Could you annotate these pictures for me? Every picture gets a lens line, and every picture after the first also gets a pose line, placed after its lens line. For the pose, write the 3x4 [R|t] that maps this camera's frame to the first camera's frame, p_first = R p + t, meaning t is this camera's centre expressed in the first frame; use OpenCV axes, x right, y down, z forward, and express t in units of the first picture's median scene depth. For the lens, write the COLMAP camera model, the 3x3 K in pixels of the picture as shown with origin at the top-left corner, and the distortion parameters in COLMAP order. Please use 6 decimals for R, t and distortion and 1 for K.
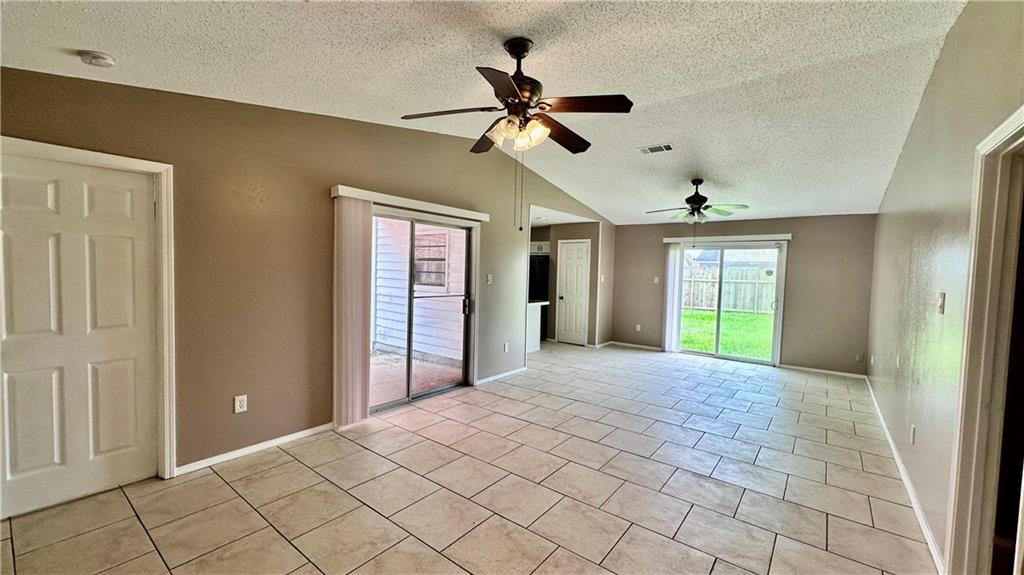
lens RADIAL K [[410.6, 0, 512.0], [0, 410.6, 287.5], [0, 0, 1]] dist [-0.003861, -0.000033]
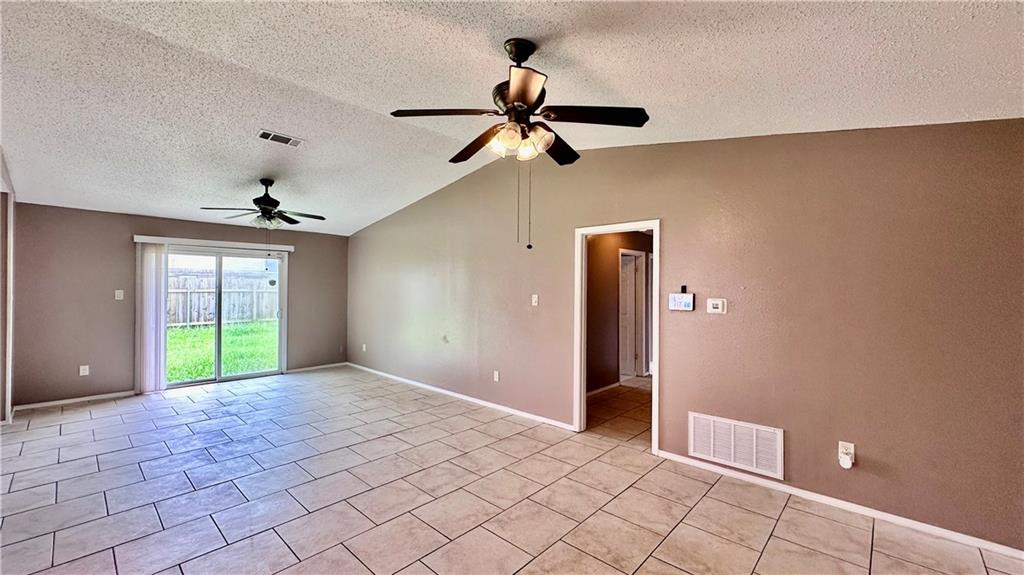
lens RADIAL K [[408.1, 0, 509.5], [0, 408.1, 287.7], [0, 0, 1]] dist [-0.002458, -0.000032]
pose [[0.087885, -0.028219, 0.995731, -0.385023], [0.039580, 0.998908, 0.024816, -0.030680], [-0.995344, 0.037230, 0.088906, 0.403914]]
